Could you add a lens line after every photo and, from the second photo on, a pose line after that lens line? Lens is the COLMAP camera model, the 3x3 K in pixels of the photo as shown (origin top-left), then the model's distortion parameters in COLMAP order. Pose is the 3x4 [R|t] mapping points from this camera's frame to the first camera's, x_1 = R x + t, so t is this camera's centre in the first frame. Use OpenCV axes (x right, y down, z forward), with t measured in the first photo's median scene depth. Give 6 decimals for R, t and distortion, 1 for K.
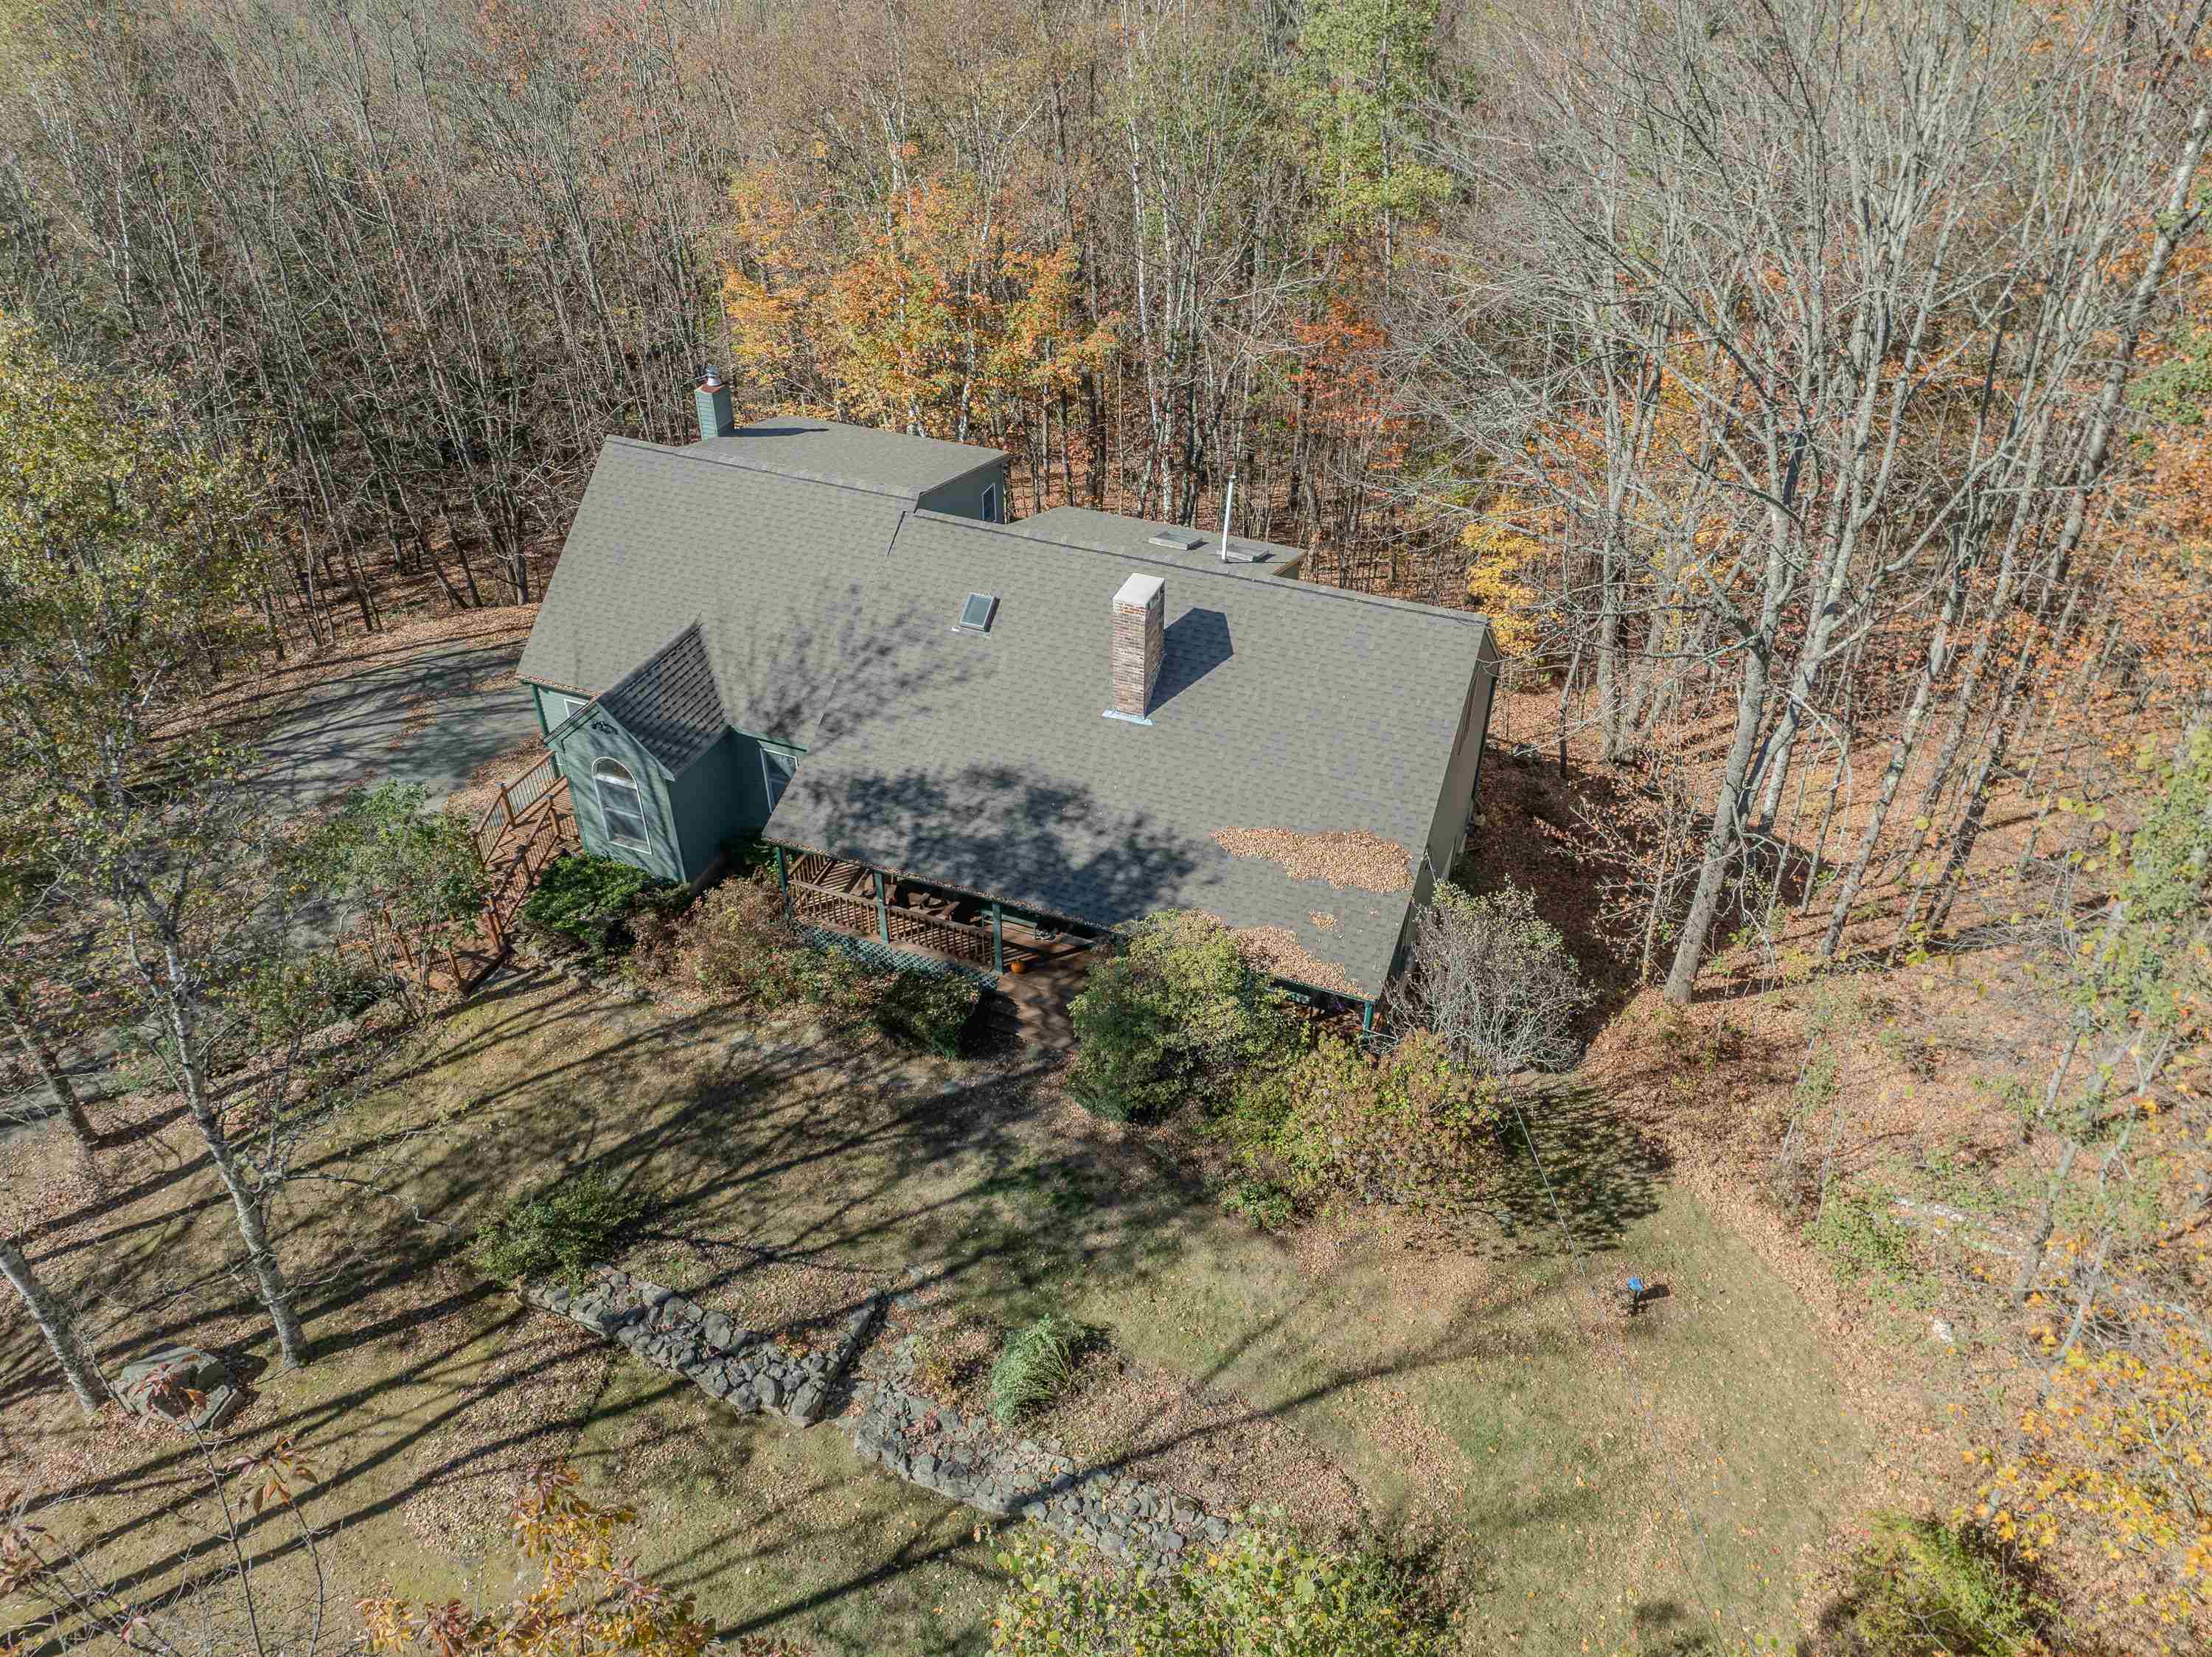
lens RADIAL K [[1557.3, 0, 1106.0], [0, 1557.3, 828.5], [0, 0, 1]] dist [-0.037609, 0.001701]
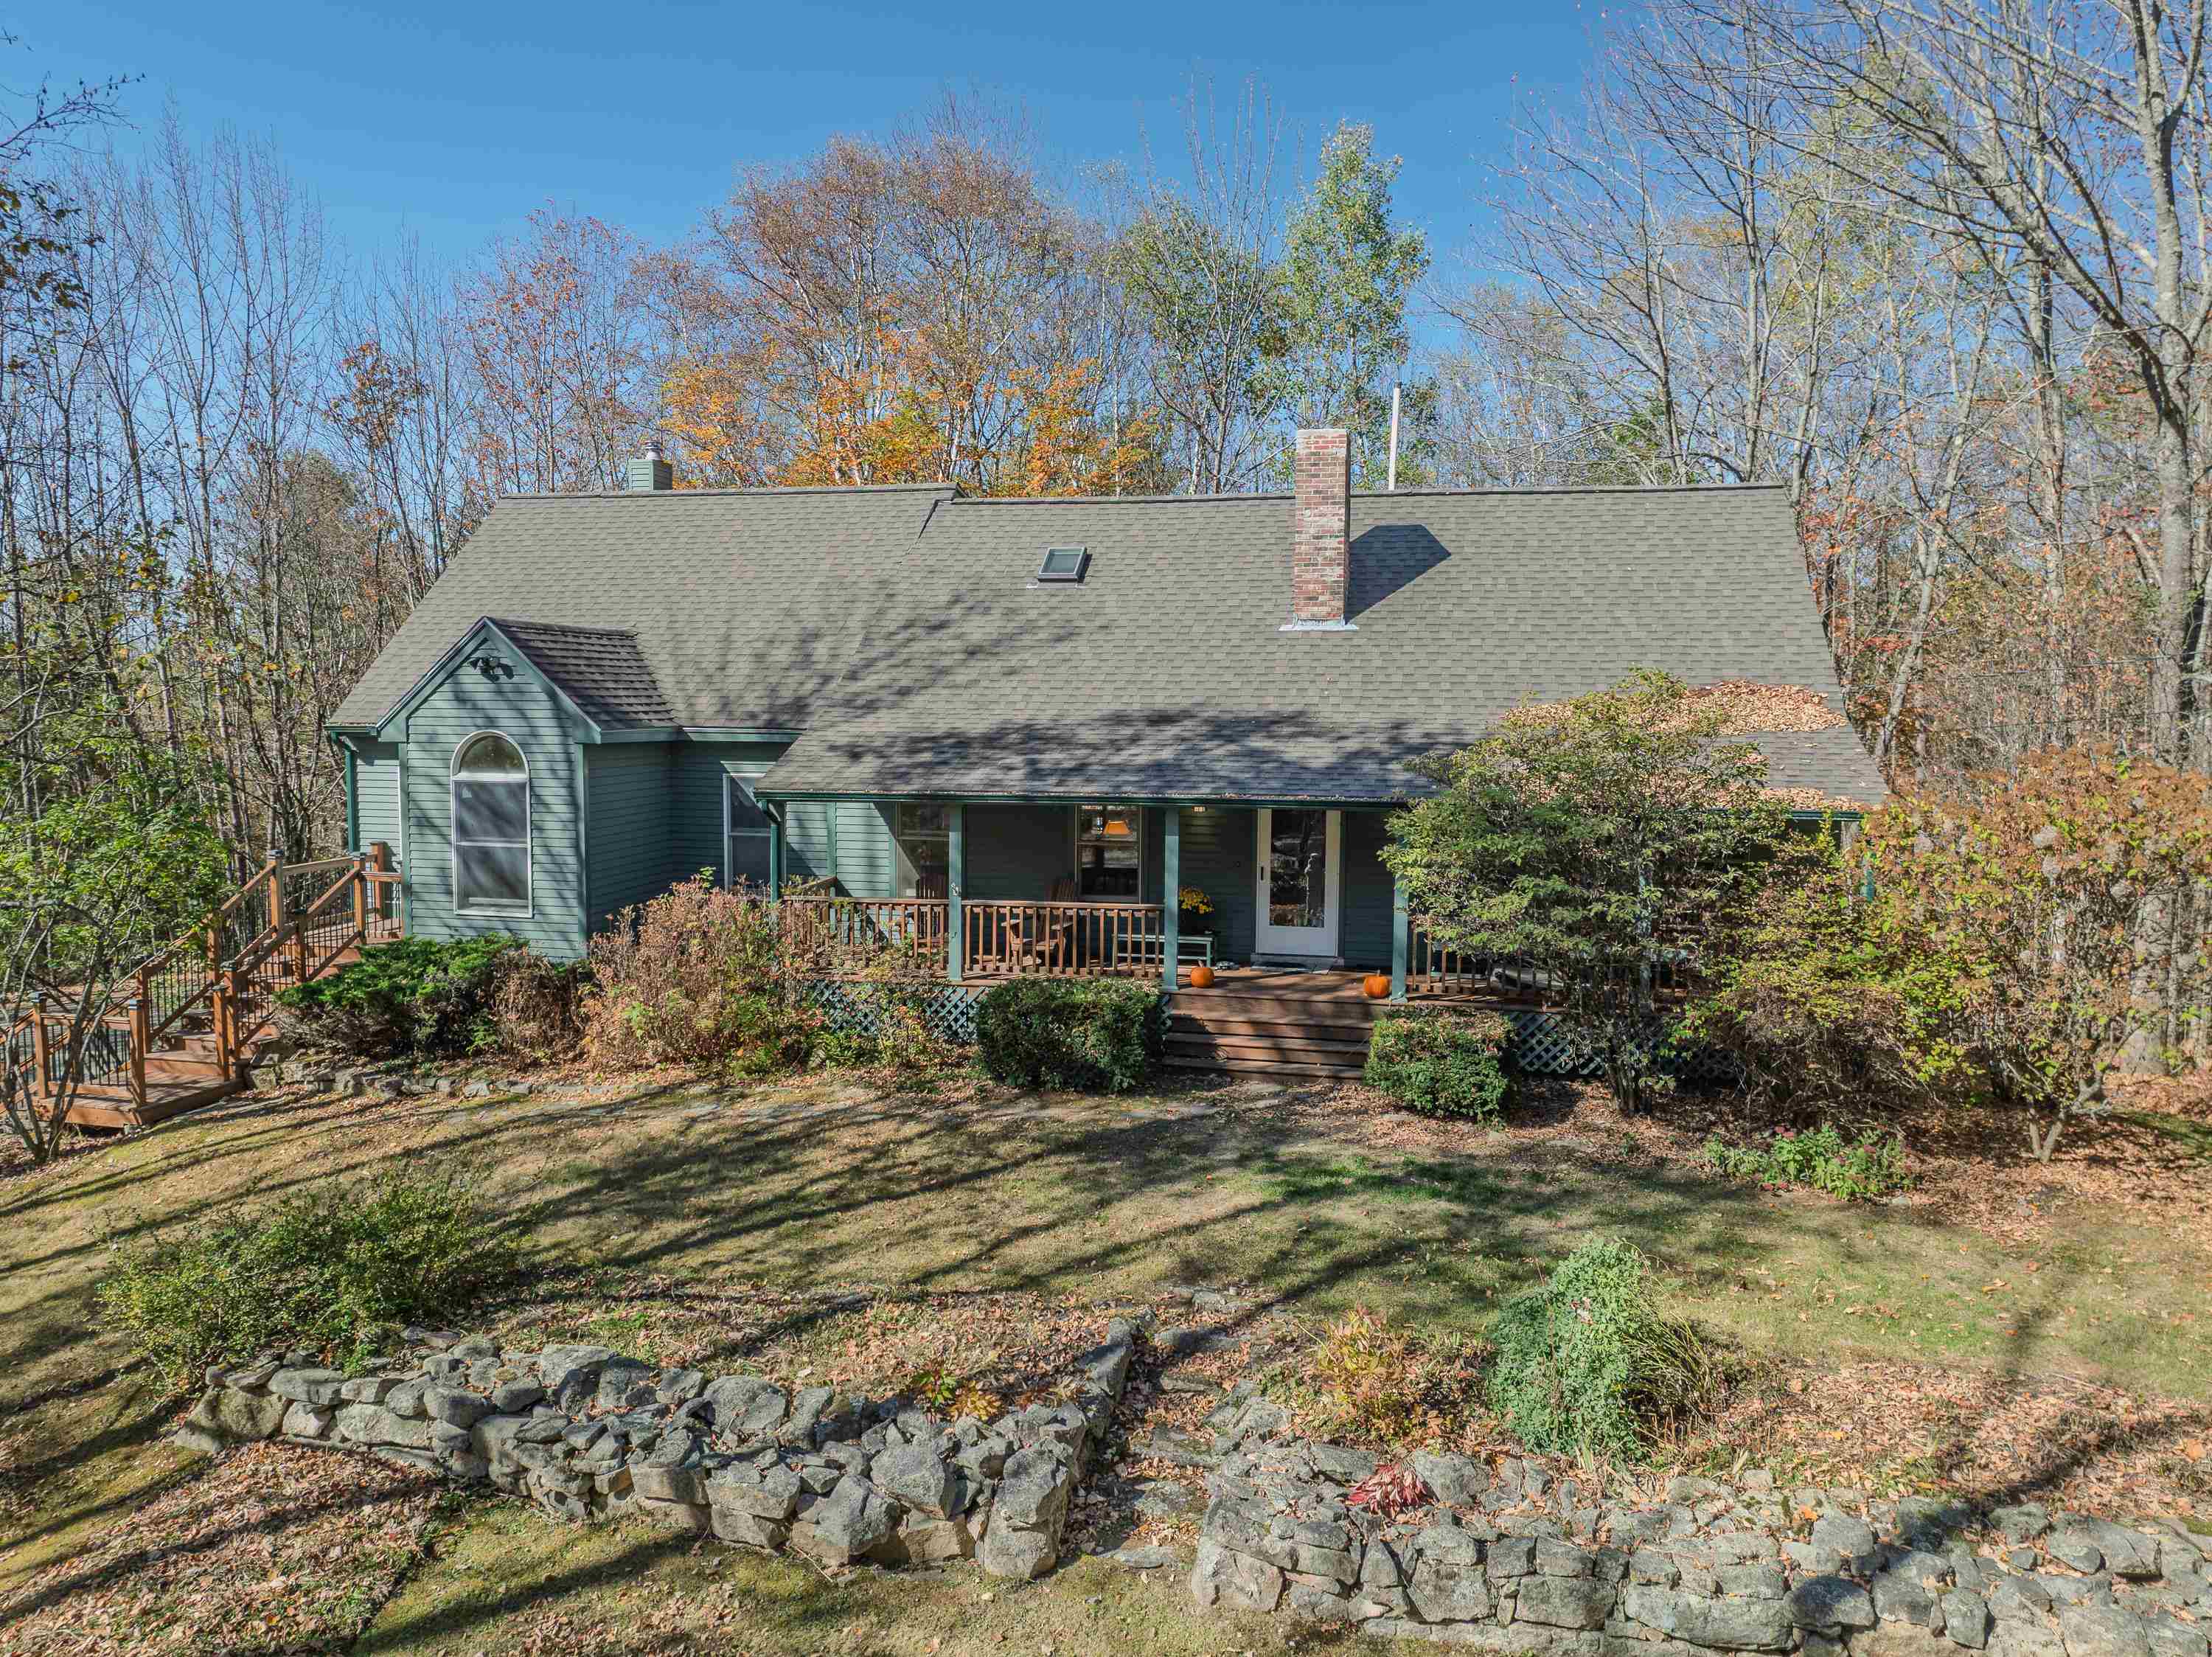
lens RADIAL K [[1601.4, 0, 1106.0], [0, 1601.4, 828.5], [0, 0, 1]] dist [-0.030557, 0.000031]
pose [[0.987445, 0.024636, 0.156031, -0.198584], [0.057369, 0.864388, -0.499541, 0.350472], [-0.147178, 0.502221, 0.852123, 0.496756]]
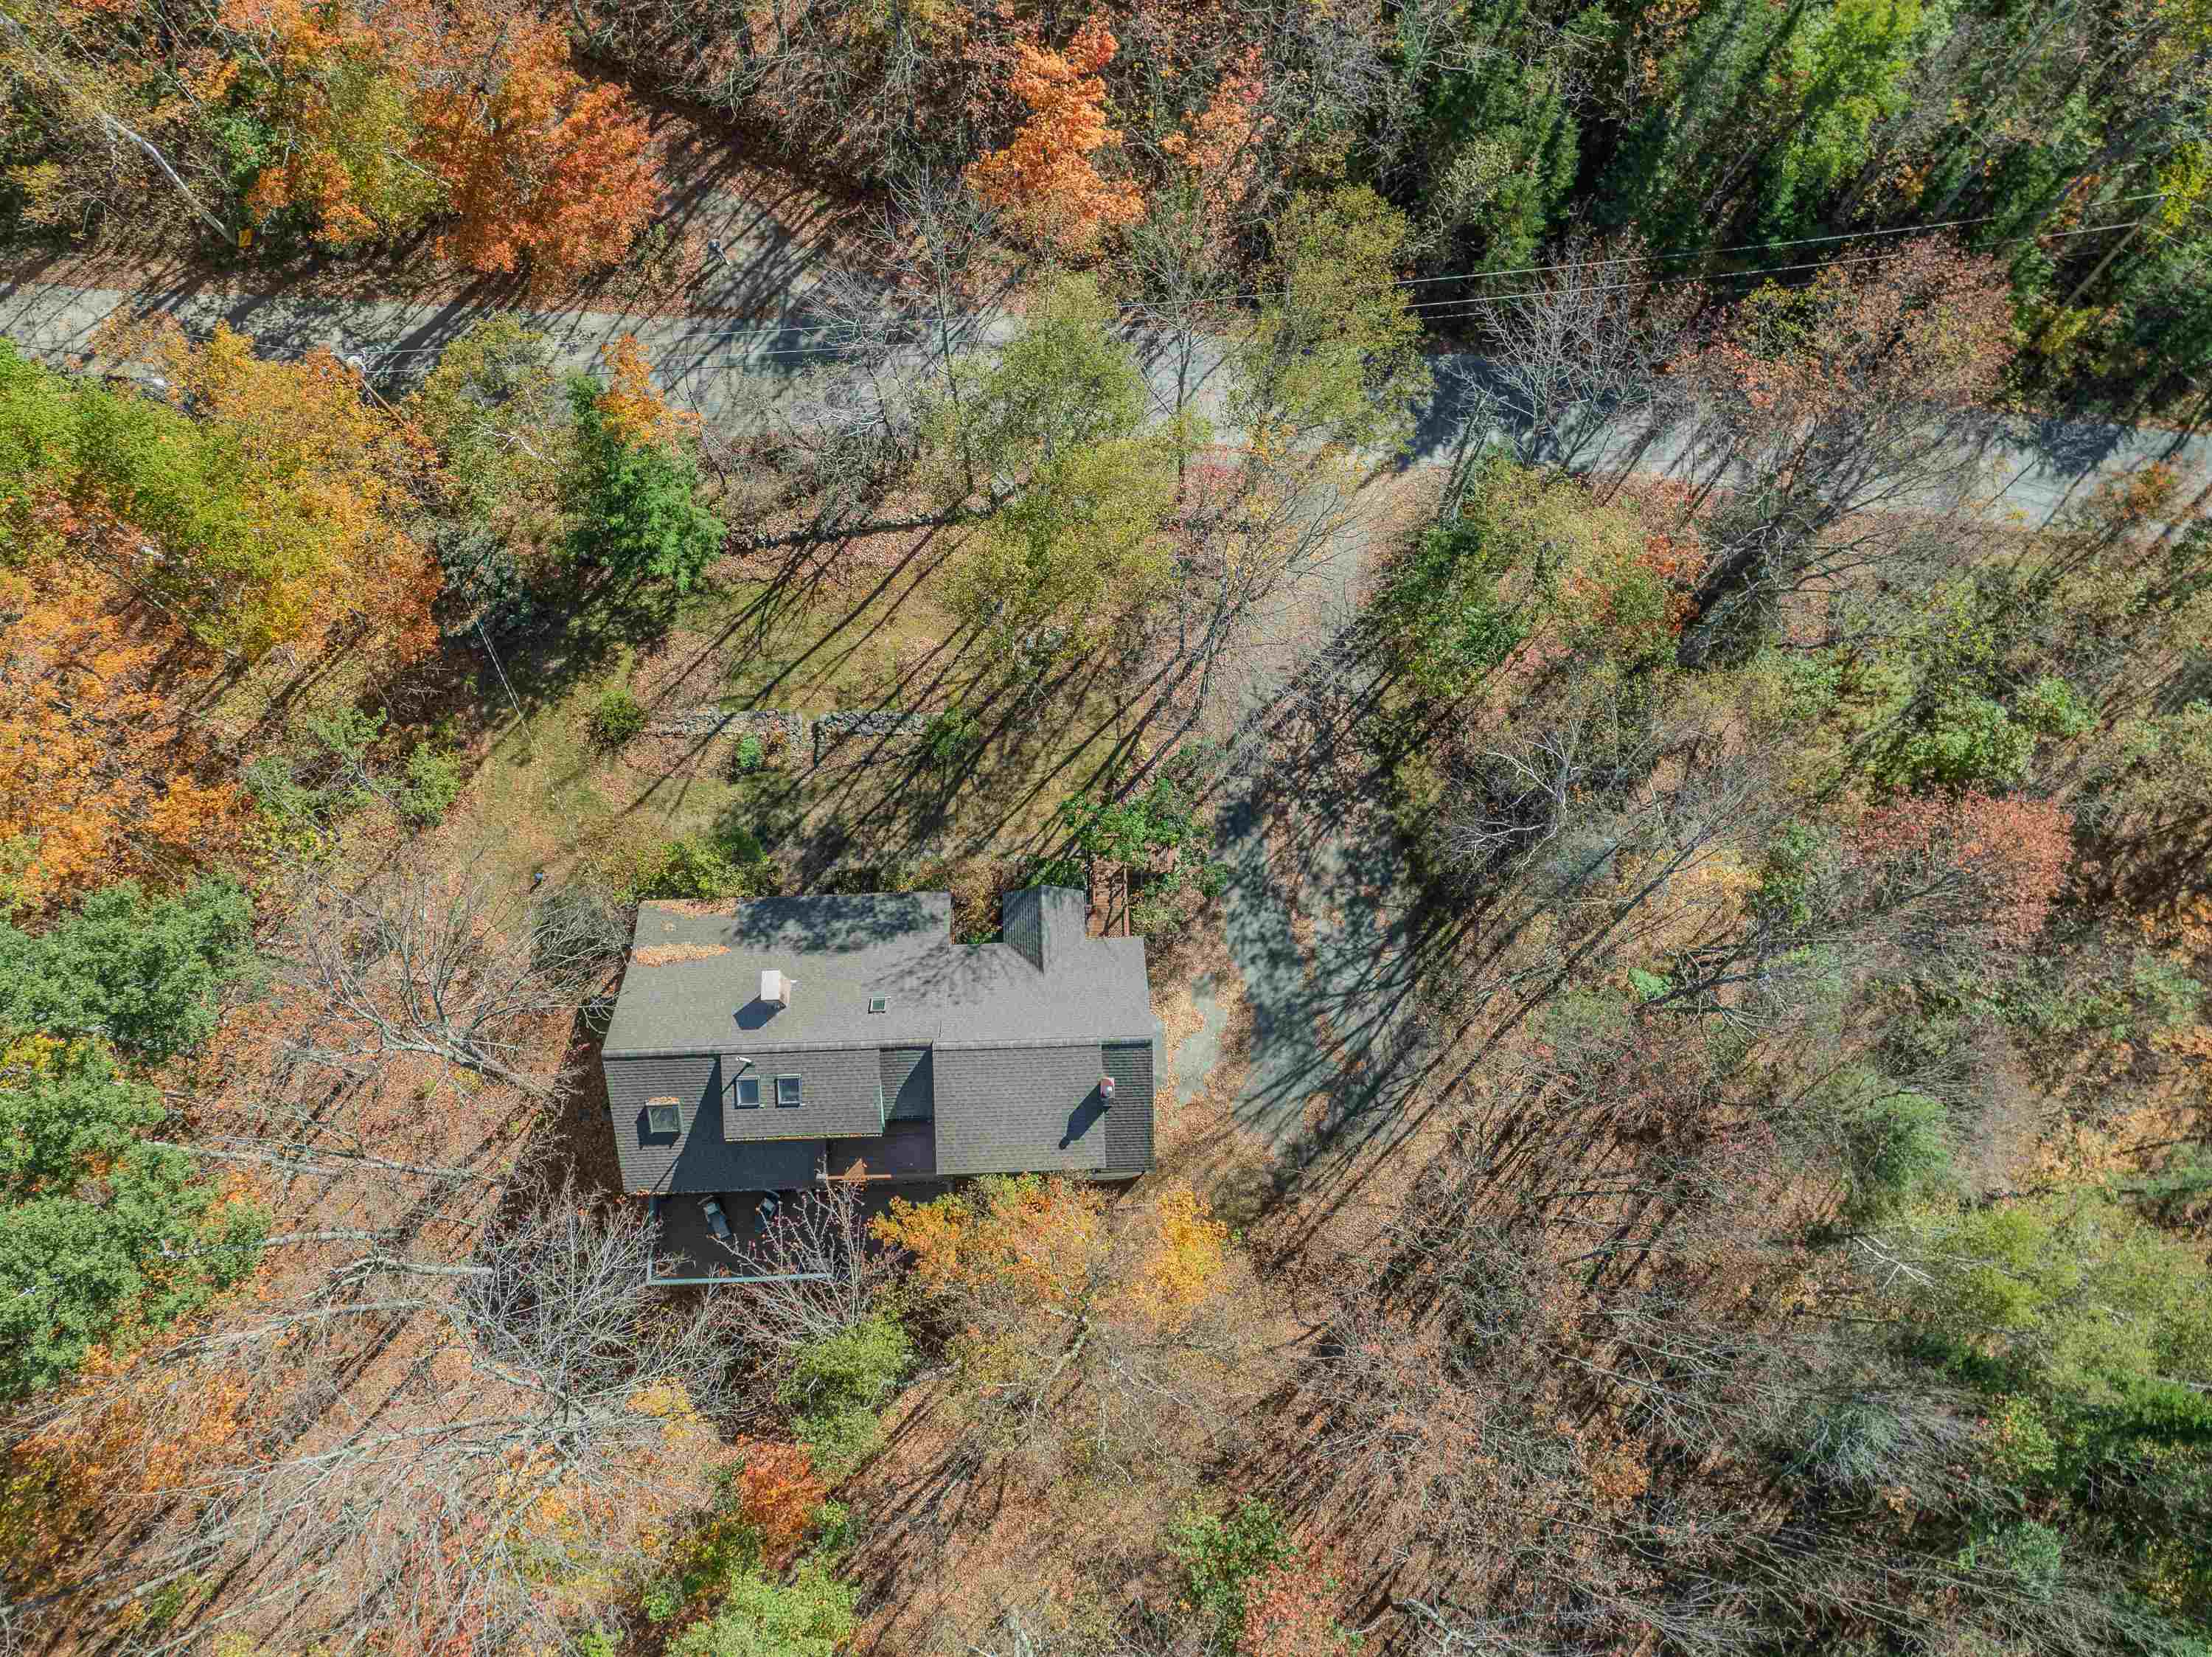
lens RADIAL K [[1557.3, 0, 1106.0], [0, 1557.3, 828.5], [0, 0, 1]] dist [-0.037609, 0.001701]
pose [[-0.910522, 0.393852, -0.125820, -0.194341], [-0.267156, -0.328174, 0.906052, -1.995580], [0.315559, 0.858593, 0.404030, 0.173007]]
